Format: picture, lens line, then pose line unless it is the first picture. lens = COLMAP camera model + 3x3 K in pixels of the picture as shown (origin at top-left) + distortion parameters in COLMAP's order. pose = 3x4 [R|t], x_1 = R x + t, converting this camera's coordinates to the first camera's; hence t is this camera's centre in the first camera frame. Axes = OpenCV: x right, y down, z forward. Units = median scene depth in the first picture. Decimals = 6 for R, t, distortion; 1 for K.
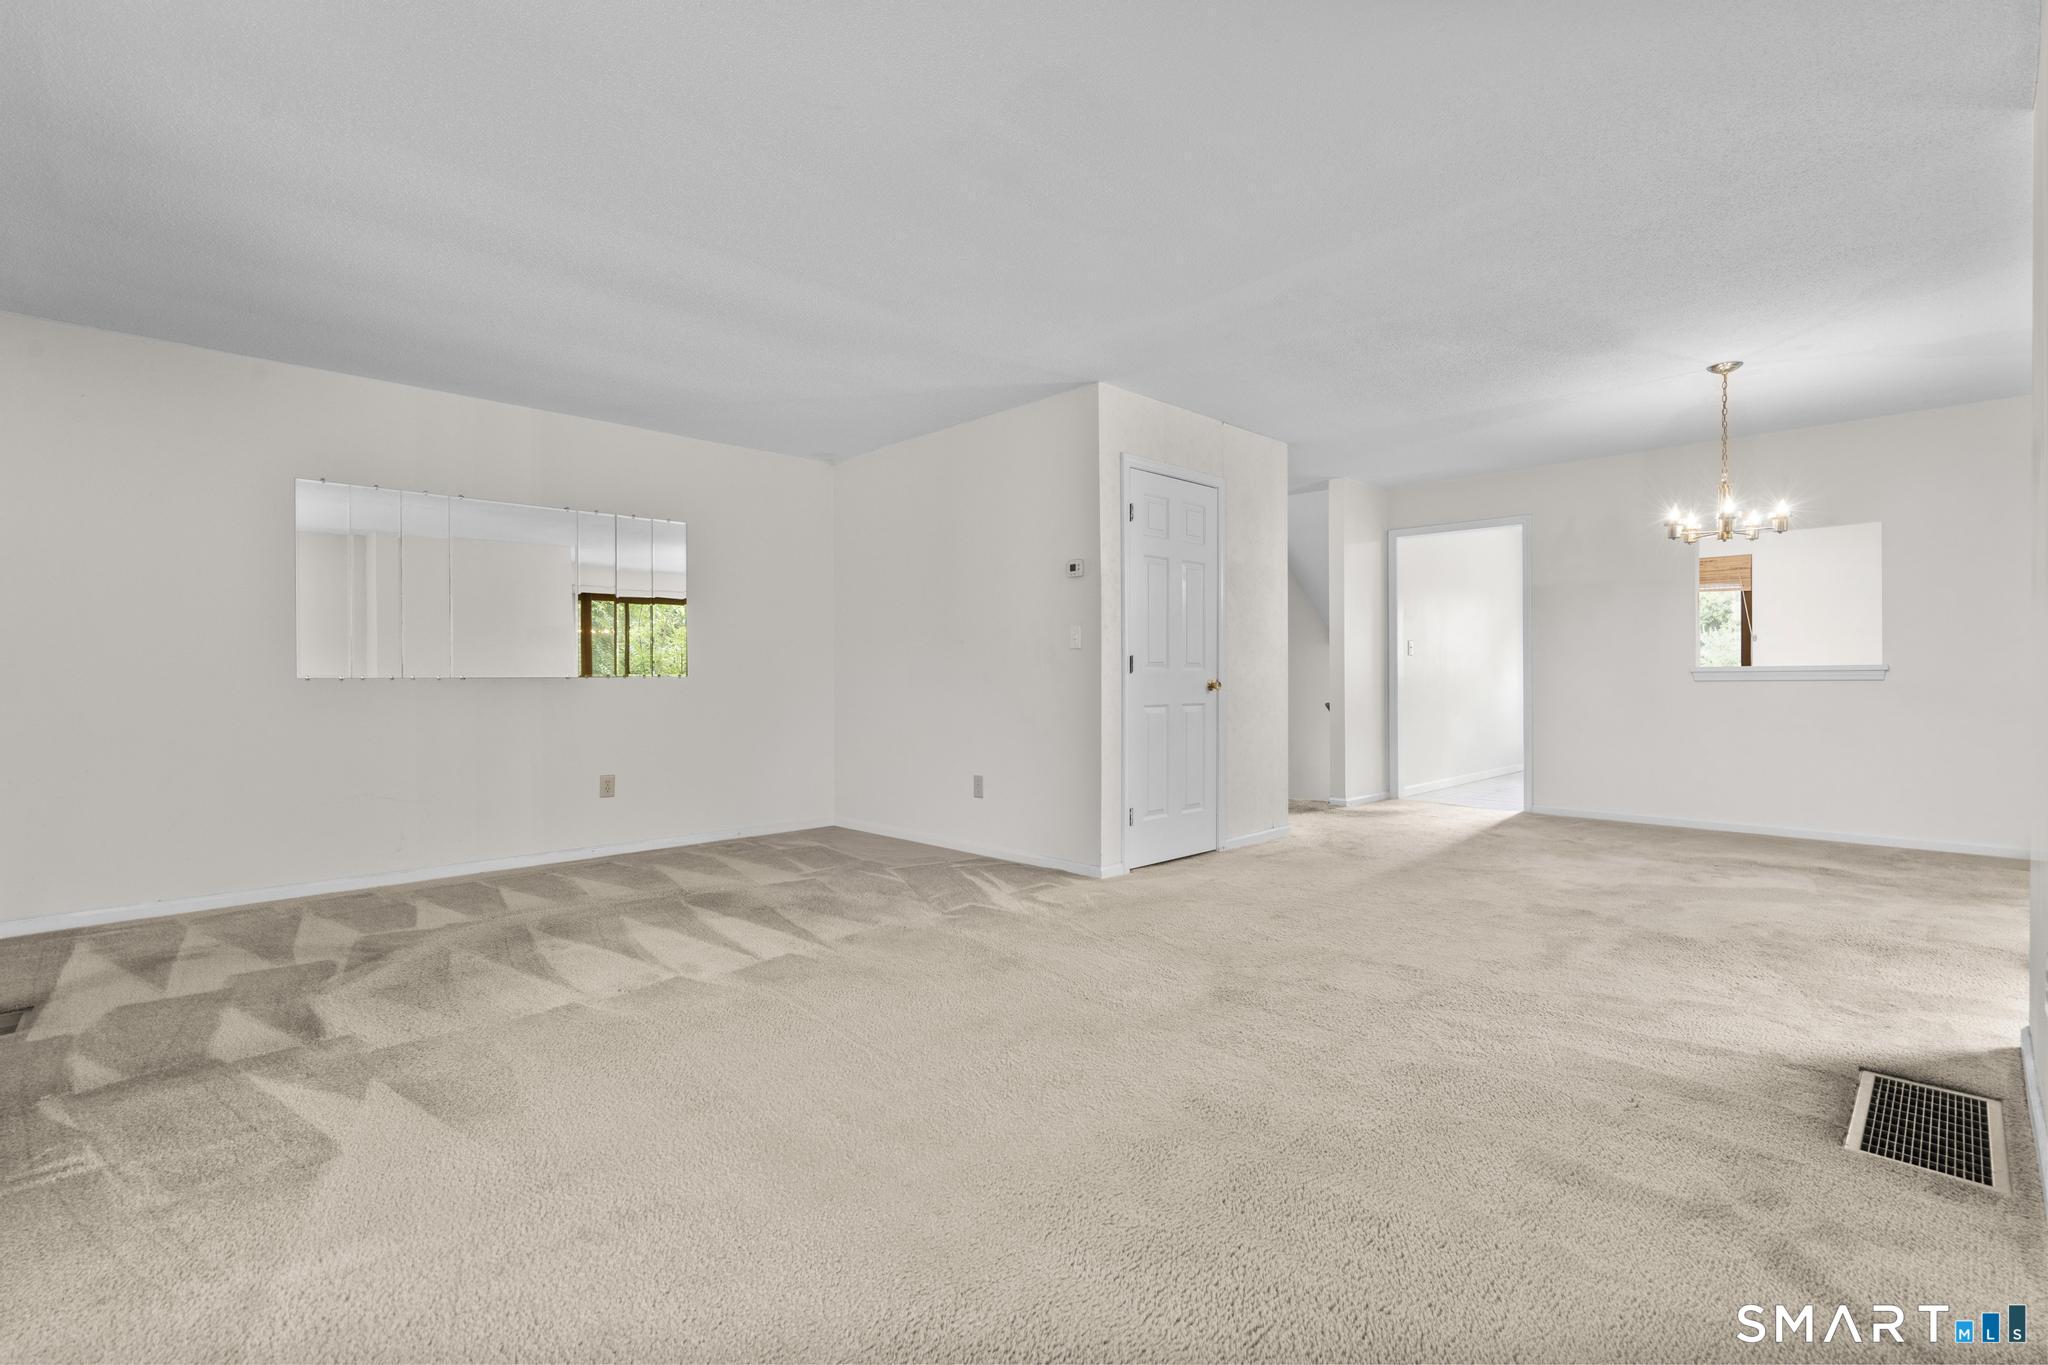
lens RADIAL K [[925.5, 0, 1024.0], [0, 925.5, 682.5], [0, 0, 1]] dist [0.001801, 0.000941]
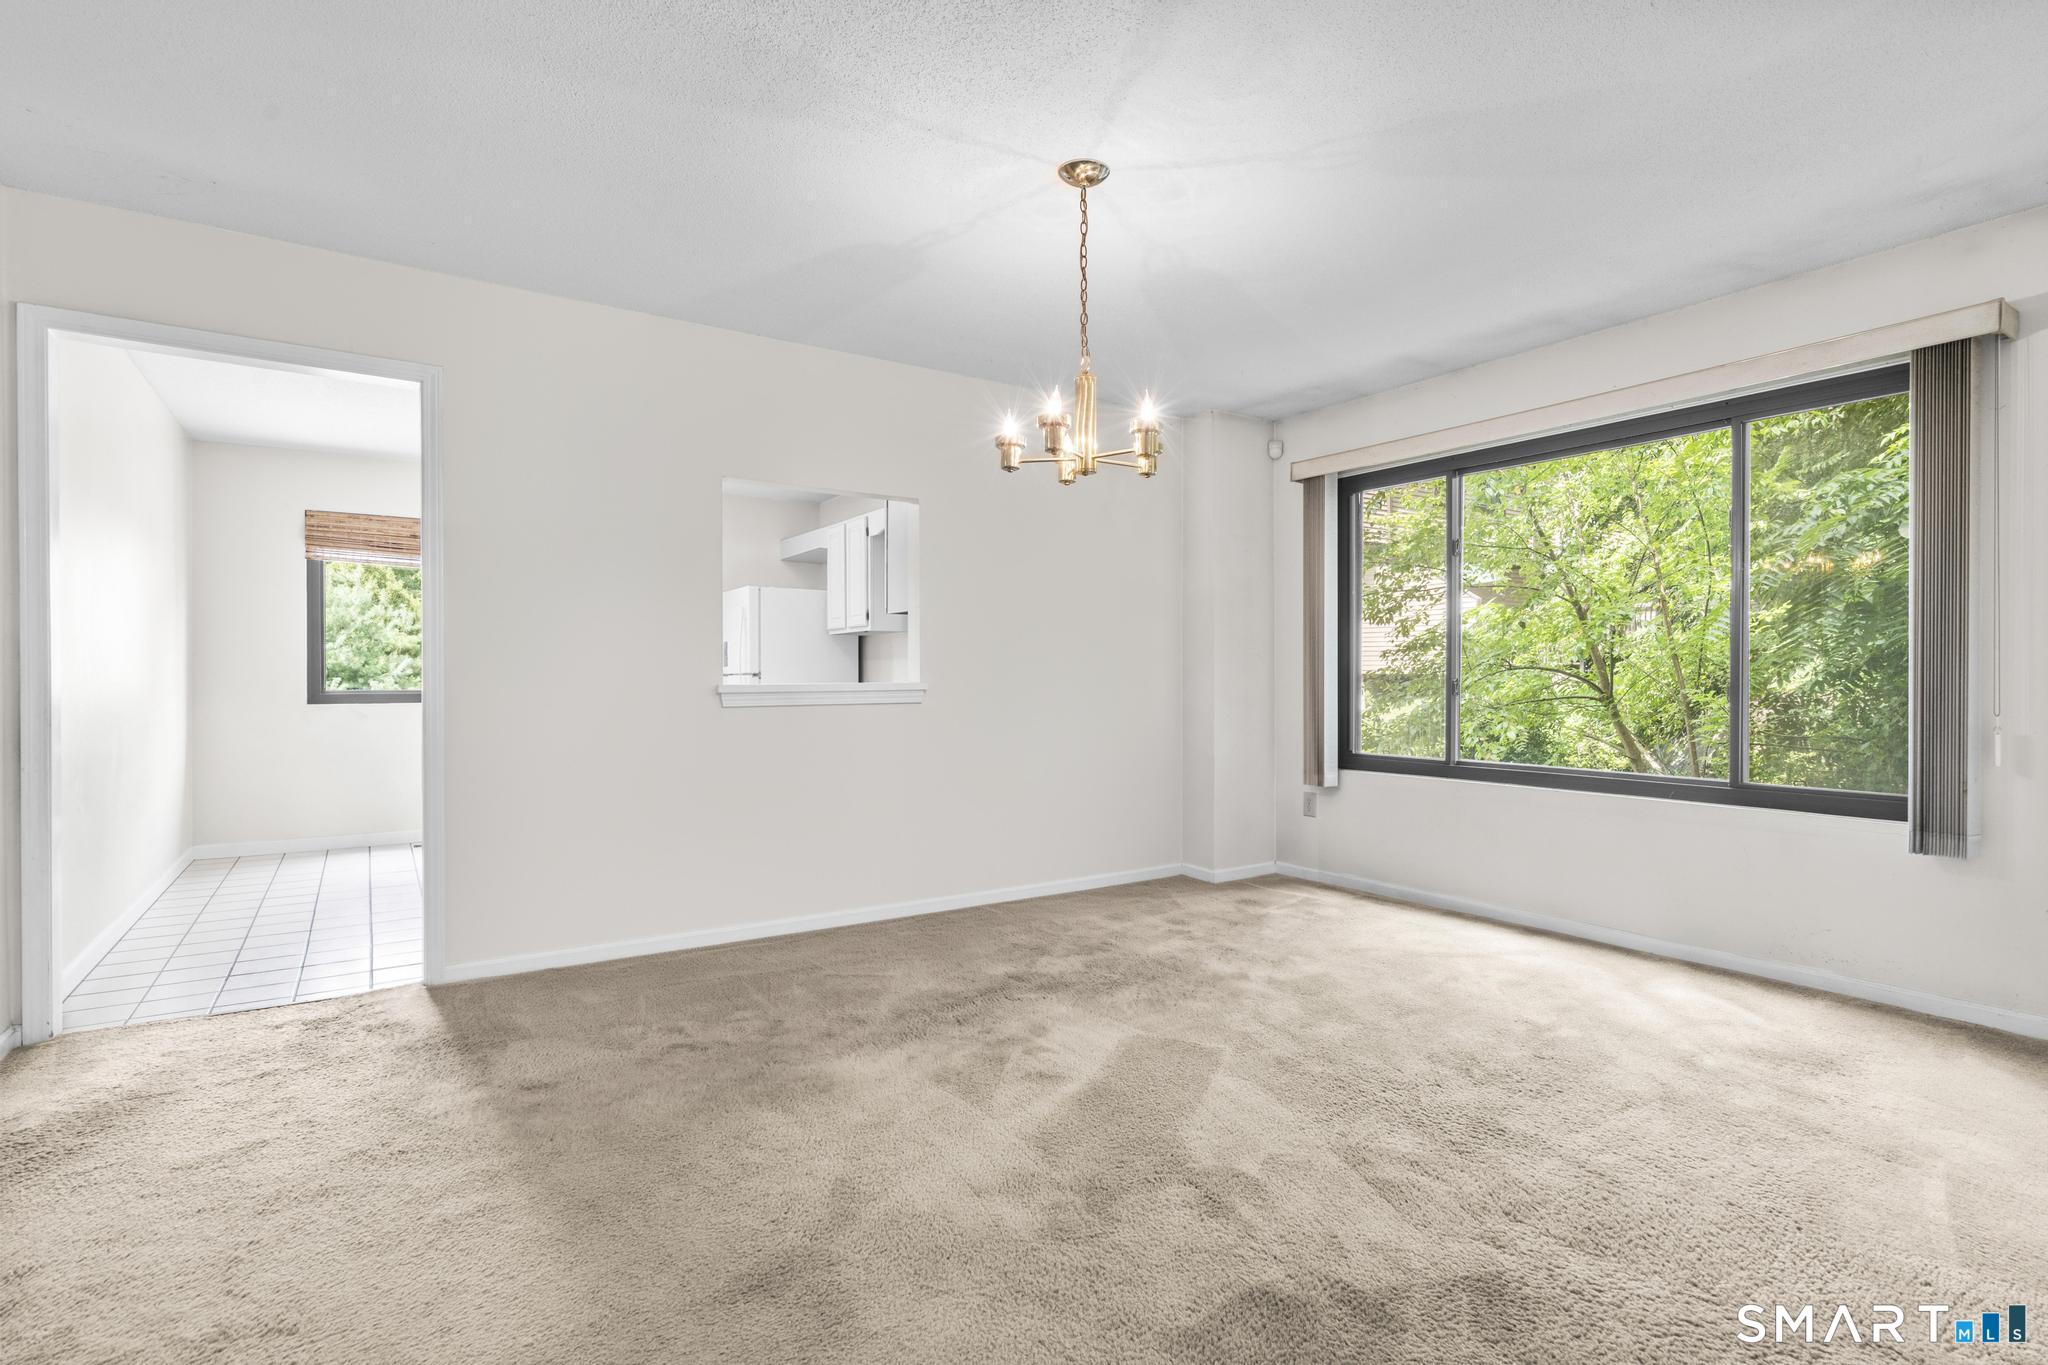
lens RADIAL K [[988.9, 0, 1024.0], [0, 988.9, 682.5], [0, 0, 1]] dist [0.020831, 0.000046]
pose [[0.188379, -0.005885, 0.982079, 0.165466], [0.008663, 0.999953, 0.004330, -0.033986], [-0.982058, 0.007692, 0.188422, 1.109682]]
